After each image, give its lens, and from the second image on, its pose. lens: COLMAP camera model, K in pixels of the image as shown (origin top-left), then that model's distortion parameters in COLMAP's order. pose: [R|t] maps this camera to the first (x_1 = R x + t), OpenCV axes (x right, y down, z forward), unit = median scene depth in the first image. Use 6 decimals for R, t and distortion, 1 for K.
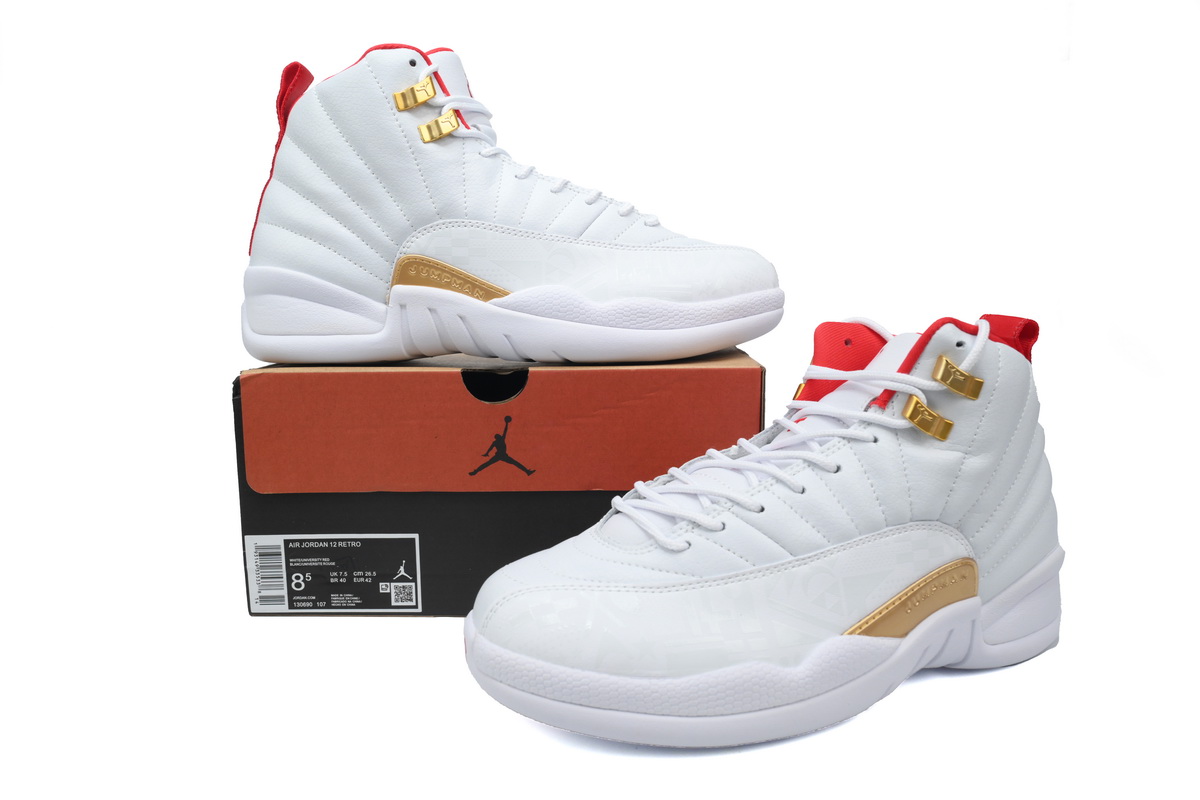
lens RADIAL K [[850.6, 0, 600.0], [0, 850.6, 400.0], [0, 0, 1]] dist [0.005407, 0.001159]
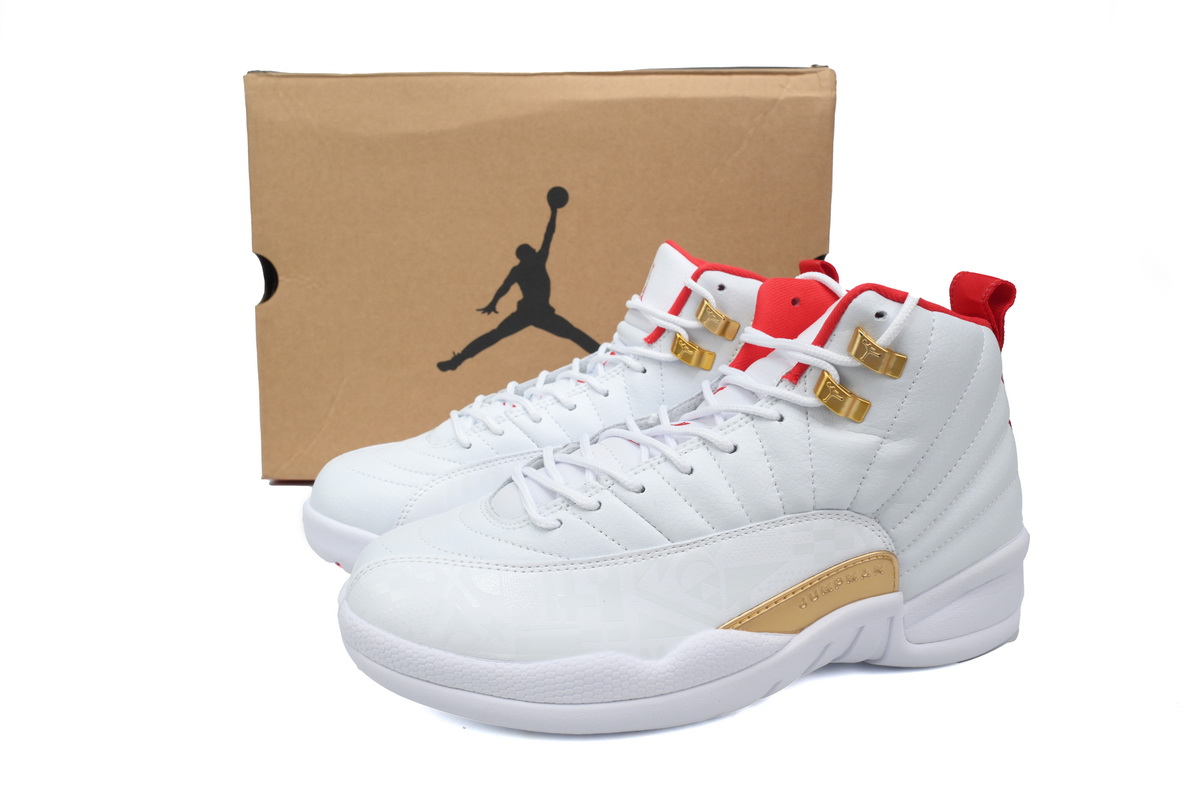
lens RADIAL K [[850.6, 0, 600.0], [0, 850.6, 400.0], [0, 0, 1]] dist [0.005407, 0.001159]
pose [[0.988181, 0.038147, -0.148468, 0.272287], [-0.023257, 0.994639, 0.100762, -0.060478], [0.151516, -0.096119, 0.983770, 0.084588]]
